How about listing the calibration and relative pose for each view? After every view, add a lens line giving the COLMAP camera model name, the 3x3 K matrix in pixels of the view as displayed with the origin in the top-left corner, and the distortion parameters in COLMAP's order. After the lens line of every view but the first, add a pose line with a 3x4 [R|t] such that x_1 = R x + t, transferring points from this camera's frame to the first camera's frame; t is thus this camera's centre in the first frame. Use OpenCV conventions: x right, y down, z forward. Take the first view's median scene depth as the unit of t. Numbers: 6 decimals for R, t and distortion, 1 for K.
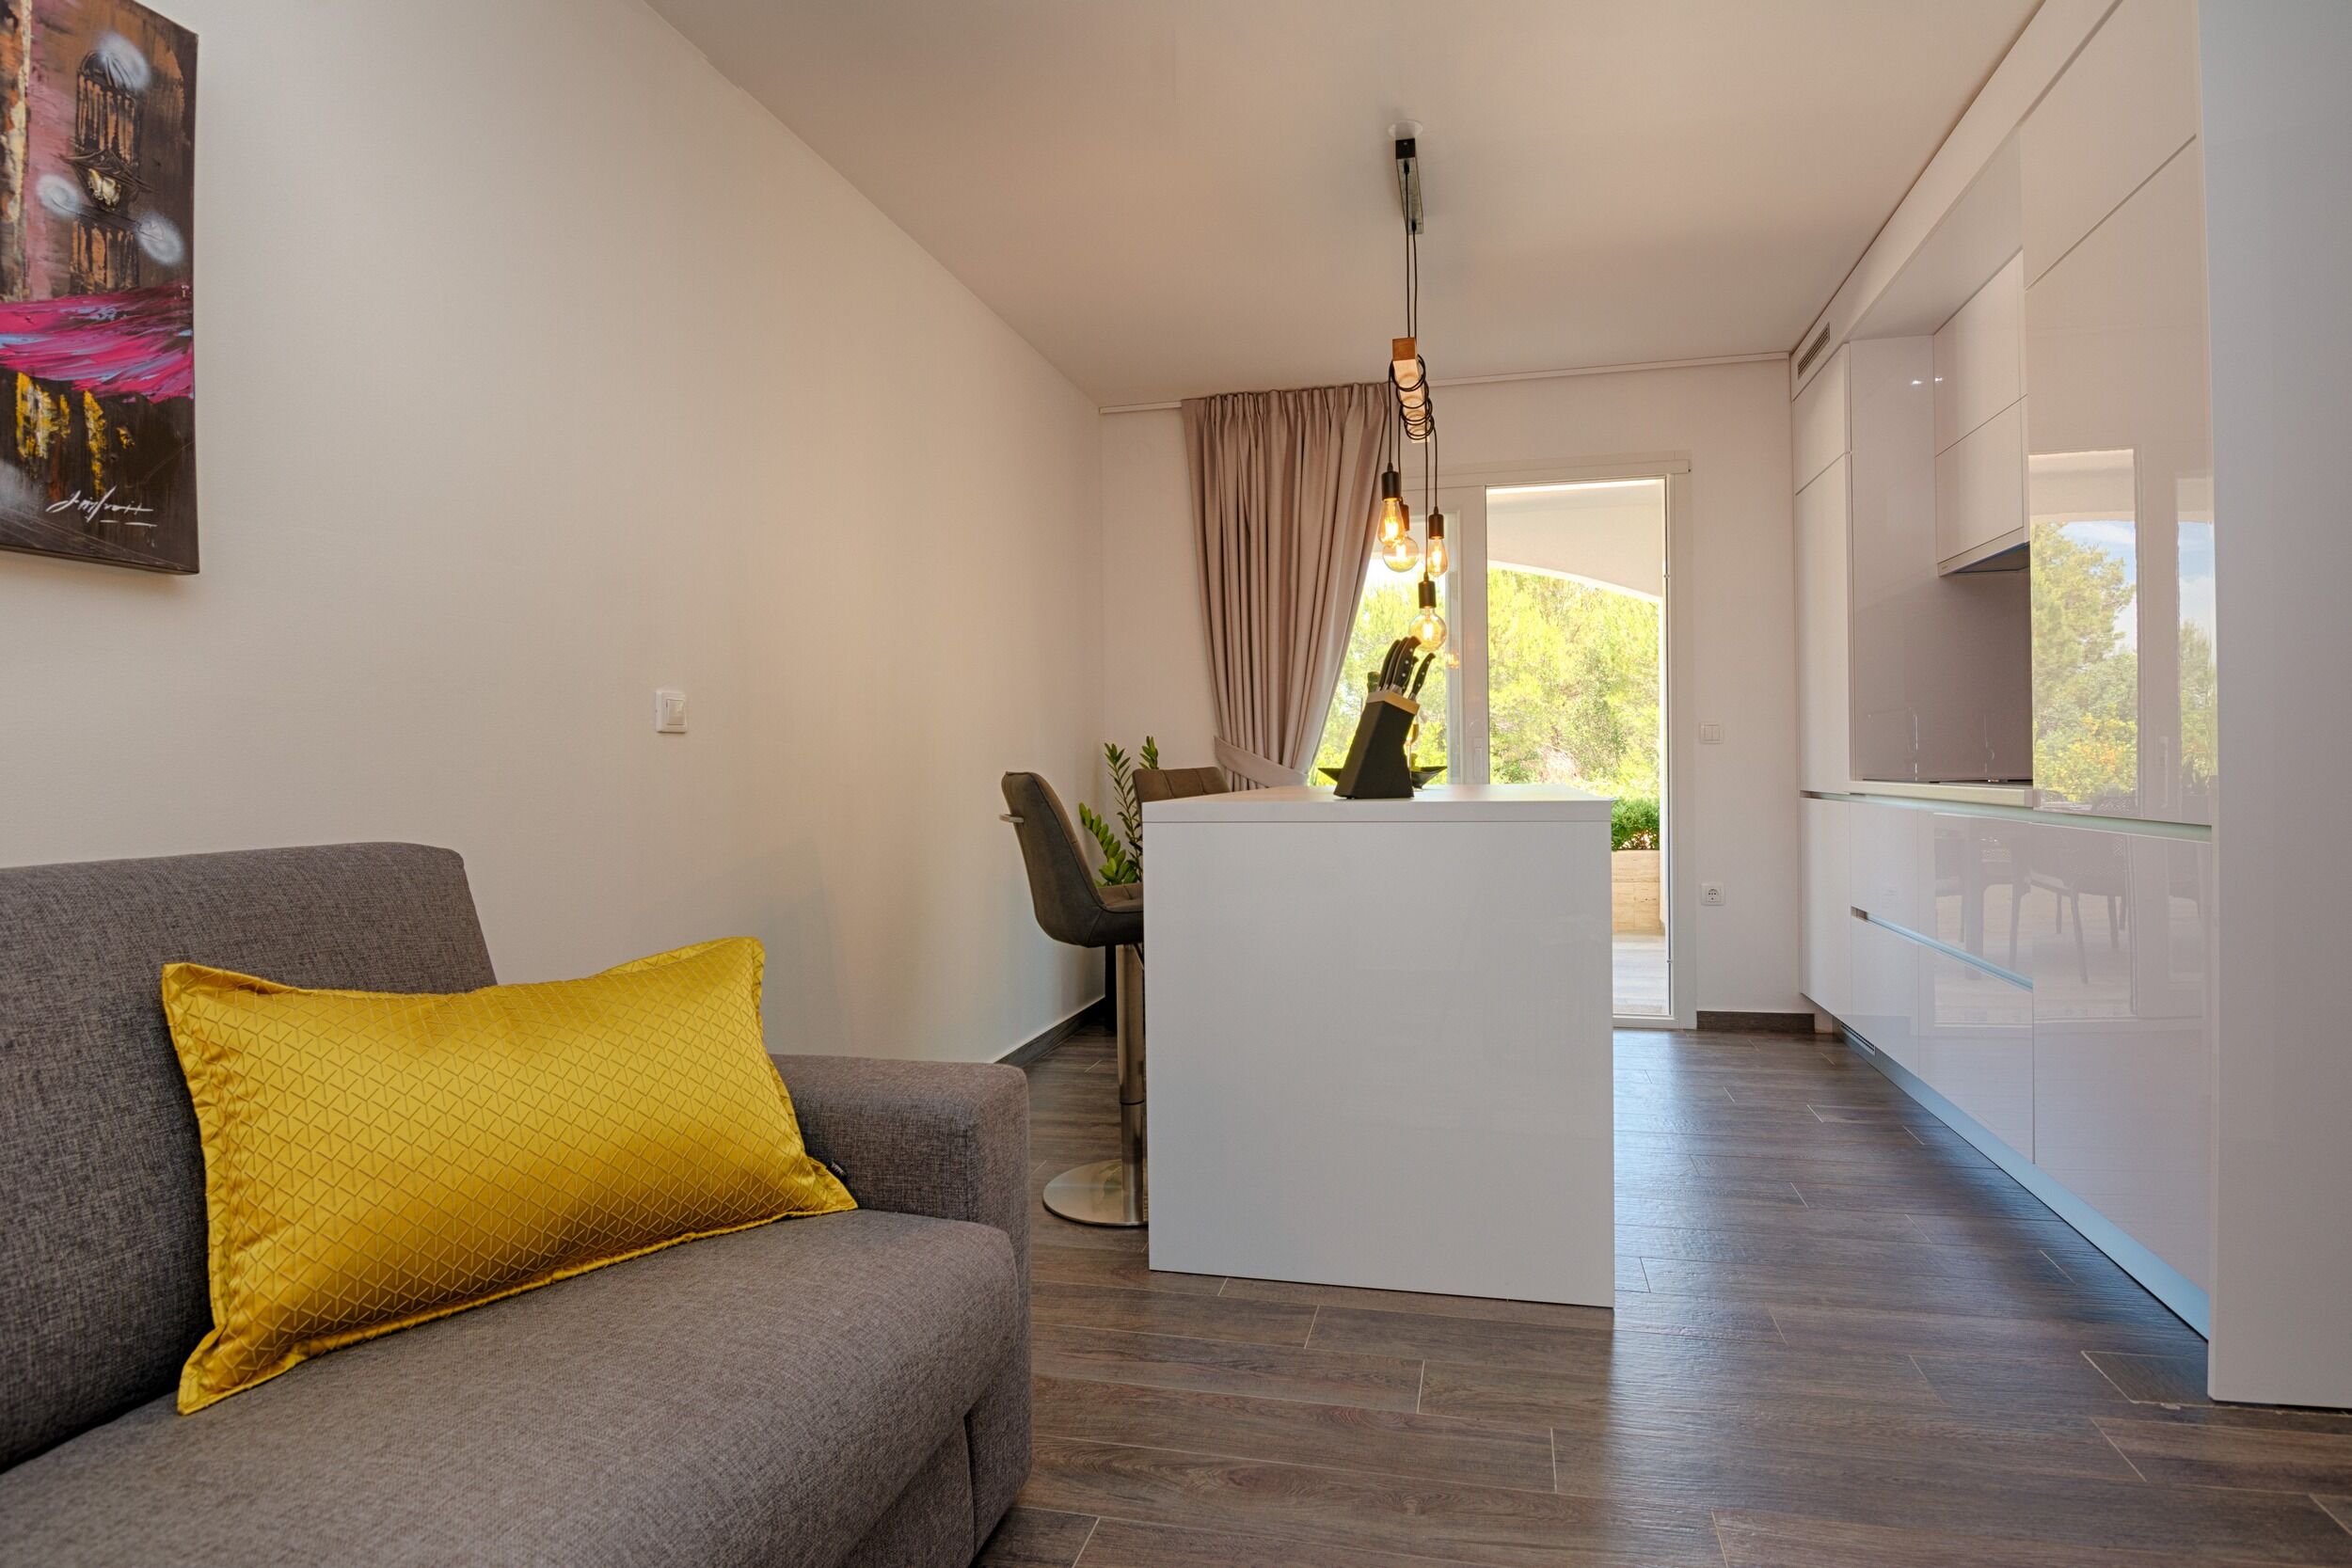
lens RADIAL K [[1163.1, 0, 1255.0], [0, 1163.1, 789.6], [0, 0, 1]] dist [-0.022013, -0.004556]
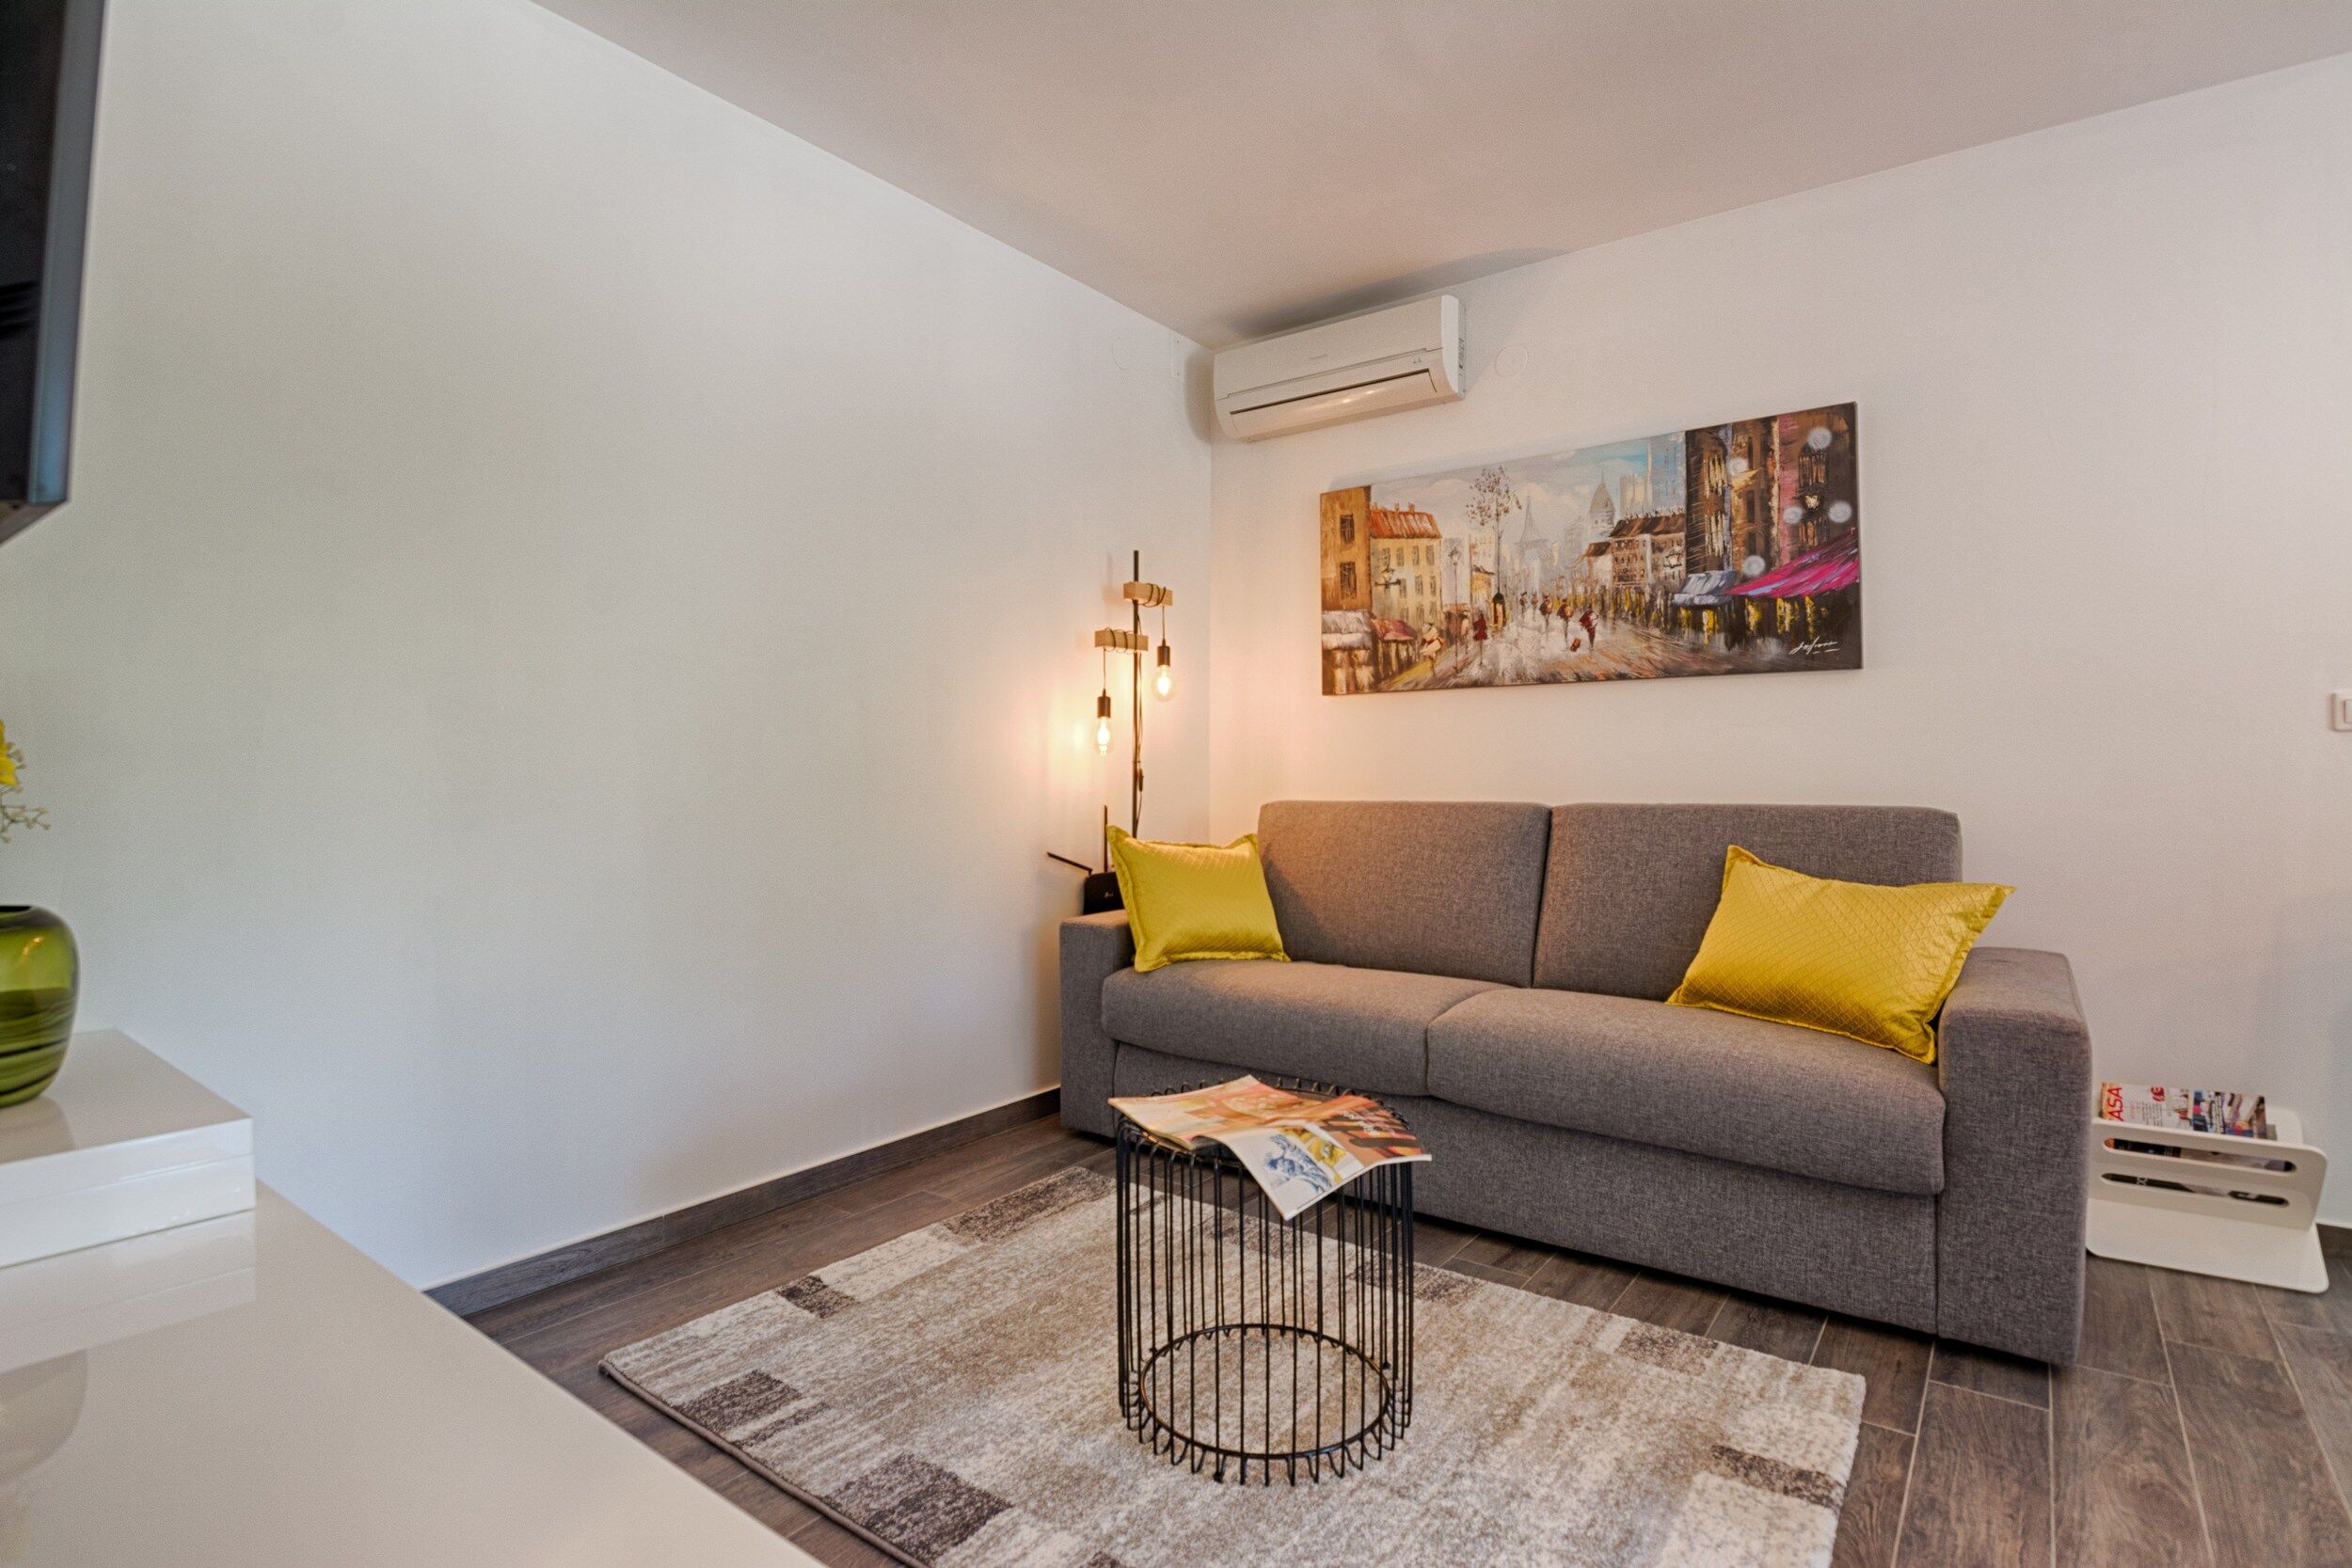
lens RADIAL K [[1163.1, 0, 1178.5], [0, 1163.1, 758.5], [0, 0, 1]] dist [-0.022013, -0.004556]
pose [[-0.412814, -0.002856, -0.910811, 1.534610], [-0.014839, 0.999883, 0.003590, -0.021089], [0.910695, 0.014997, -0.412808, 0.798448]]
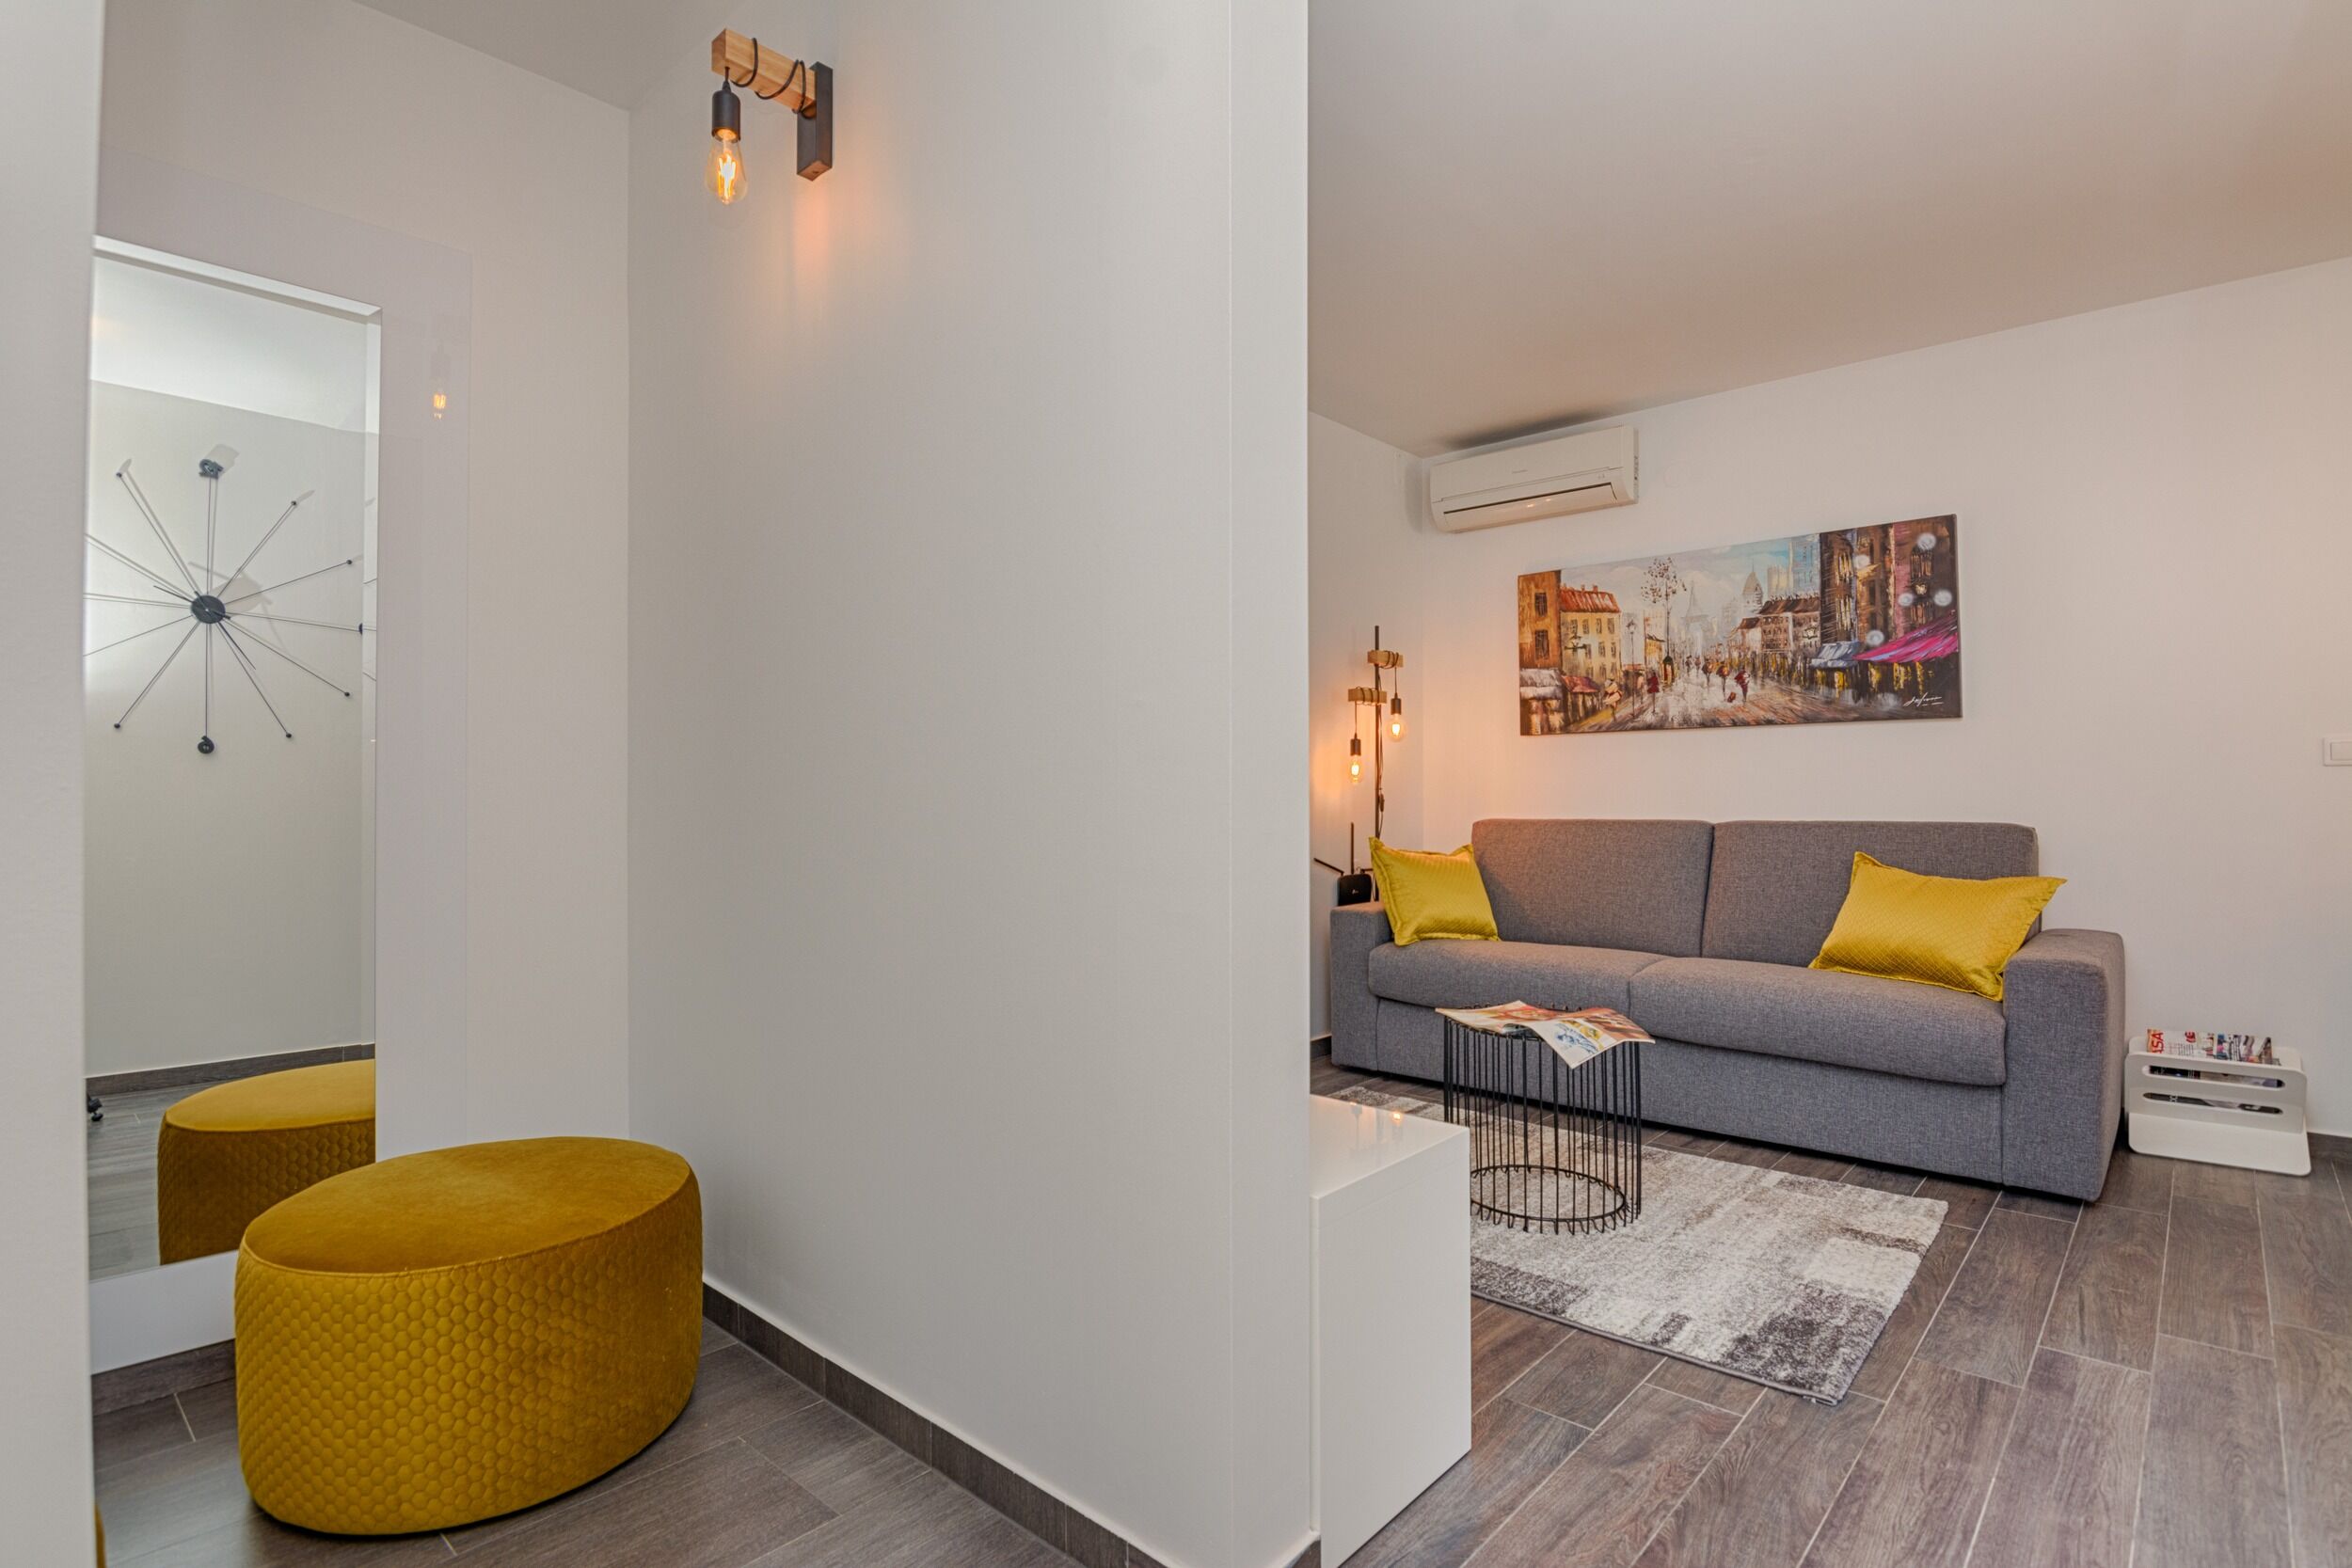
lens RADIAL K [[1163.1, 0, 1171.2], [0, 1163.1, 773.7], [0, 0, 1]] dist [-0.022013, -0.004556]
pose [[-0.503448, -0.004022, -0.864016, 2.472659], [-0.010146, 0.999948, 0.001257, -0.046812], [0.863966, 0.009399, -0.503463, 0.816941]]
